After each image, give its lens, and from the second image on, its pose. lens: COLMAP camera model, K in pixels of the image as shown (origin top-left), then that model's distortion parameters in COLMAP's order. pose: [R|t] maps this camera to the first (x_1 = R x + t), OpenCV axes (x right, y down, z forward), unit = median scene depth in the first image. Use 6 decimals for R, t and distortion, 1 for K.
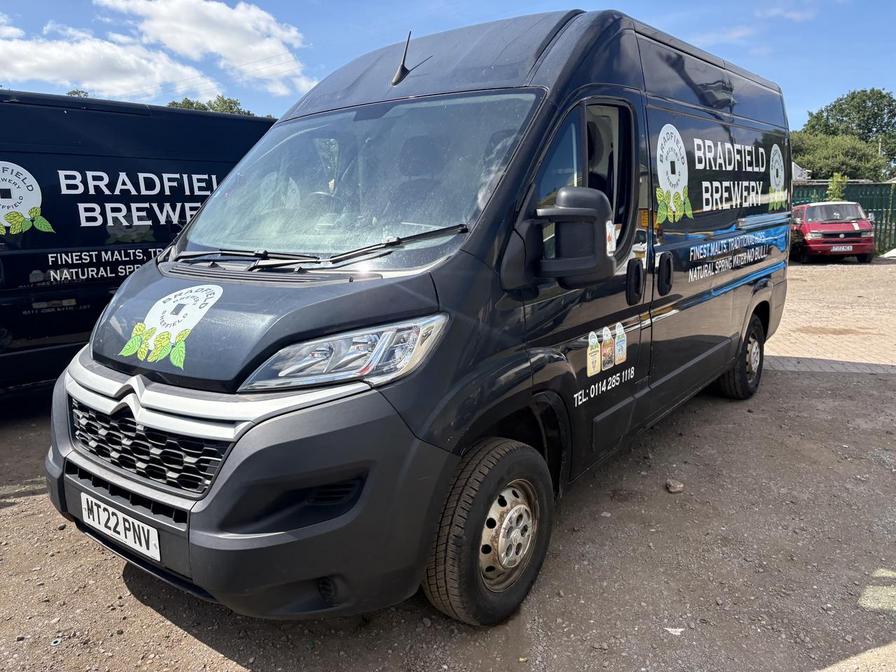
lens RADIAL K [[712.4, 0, 448.0], [0, 712.4, 336.0], [0, 0, 1]] dist [0.011676, -0.000129]
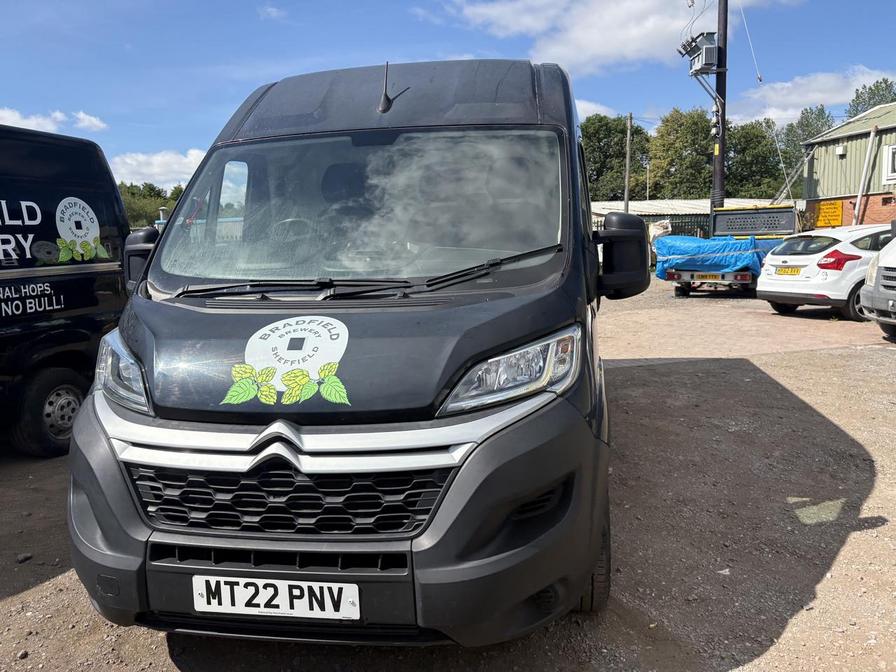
lens RADIAL K [[712.4, 0, 448.0], [0, 712.4, 336.0], [0, 0, 1]] dist [0.011676, -0.000129]
pose [[0.878170, -0.079360, 0.471719, -0.654597], [0.103874, 0.994248, -0.026108, -0.004457], [-0.466934, 0.071926, 0.881362, 0.121118]]
